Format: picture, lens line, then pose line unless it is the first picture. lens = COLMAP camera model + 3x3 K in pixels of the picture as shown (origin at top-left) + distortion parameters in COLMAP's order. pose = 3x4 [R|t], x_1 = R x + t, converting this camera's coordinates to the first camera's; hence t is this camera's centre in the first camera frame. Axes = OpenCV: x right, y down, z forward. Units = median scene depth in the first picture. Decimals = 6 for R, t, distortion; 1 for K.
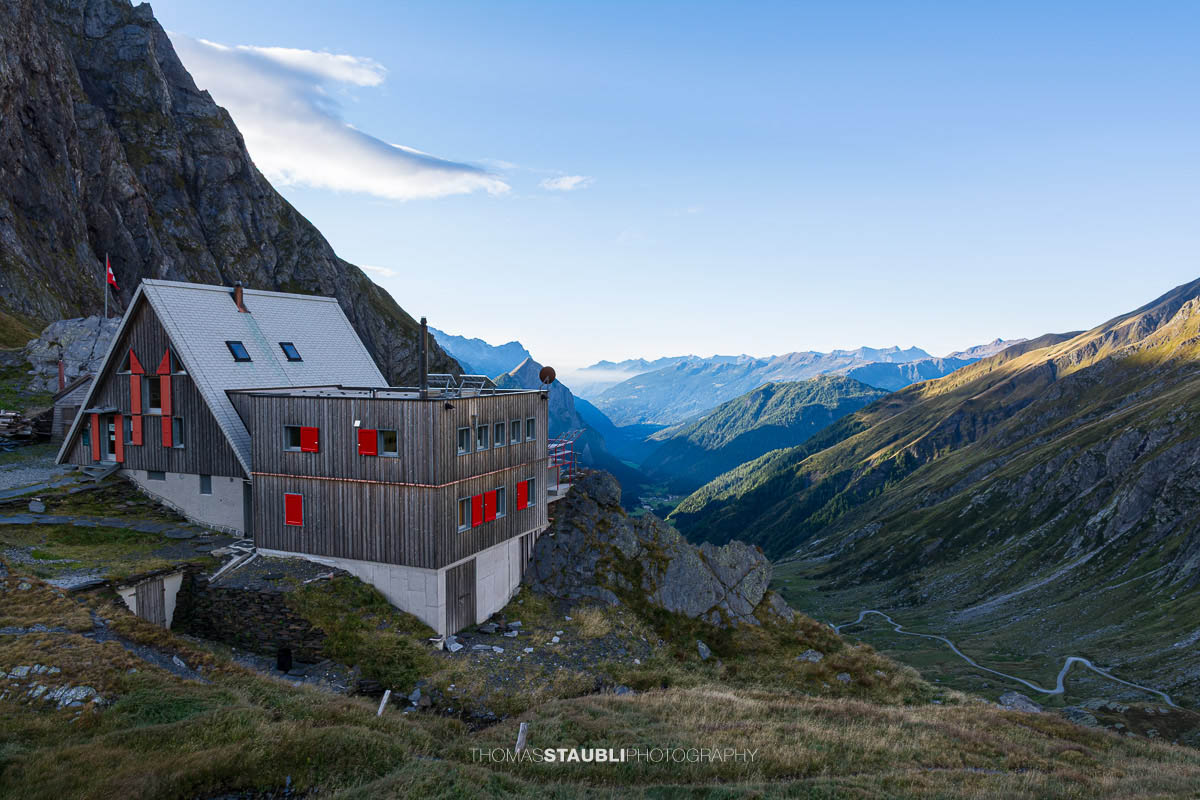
lens RADIAL K [[810.9, 0, 585.9], [0, 810.9, 408.4], [0, 0, 1]] dist [-0.005927, -0.000503]
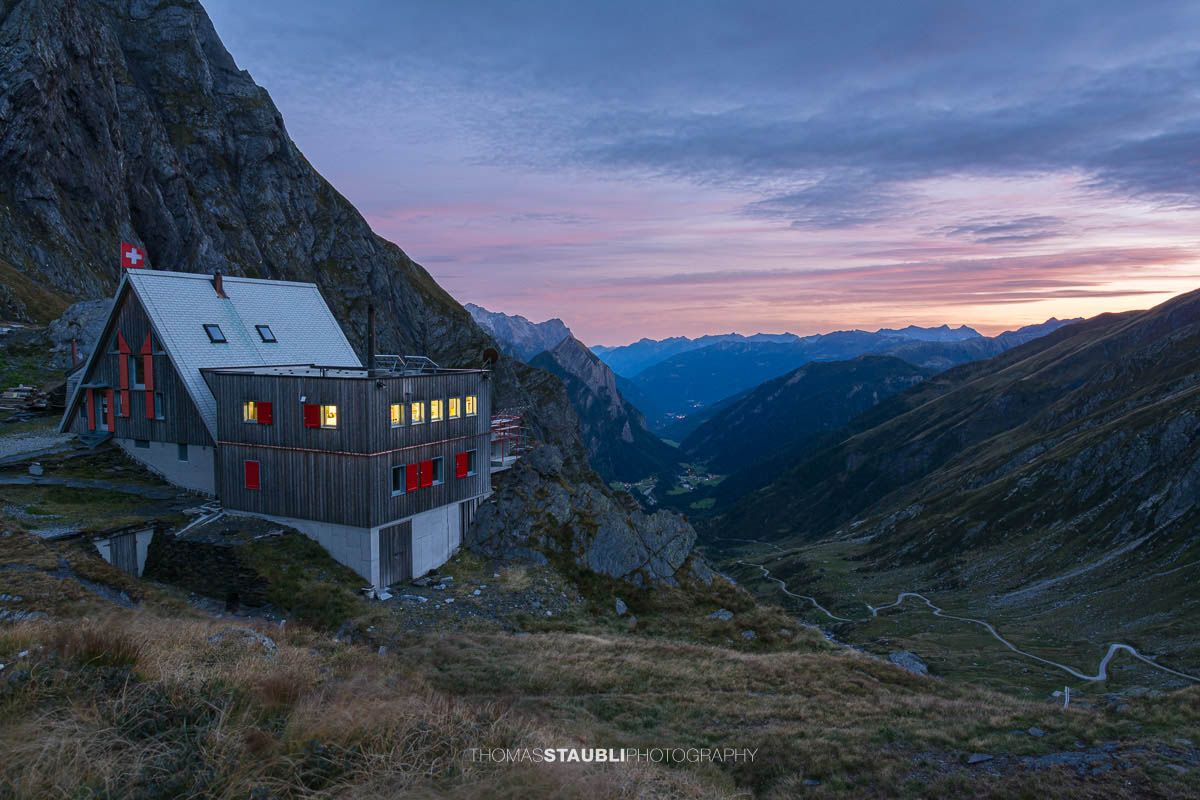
lens RADIAL K [[810.9, 0, 585.9], [0, 810.9, 408.4], [0, 0, 1]] dist [-0.005927, -0.000503]
pose [[0.998866, 0.008882, -0.046765, 0.135609], [-0.007611, 0.999598, 0.027297, -0.001957], [0.046989, -0.026910, 0.998533, -0.091503]]
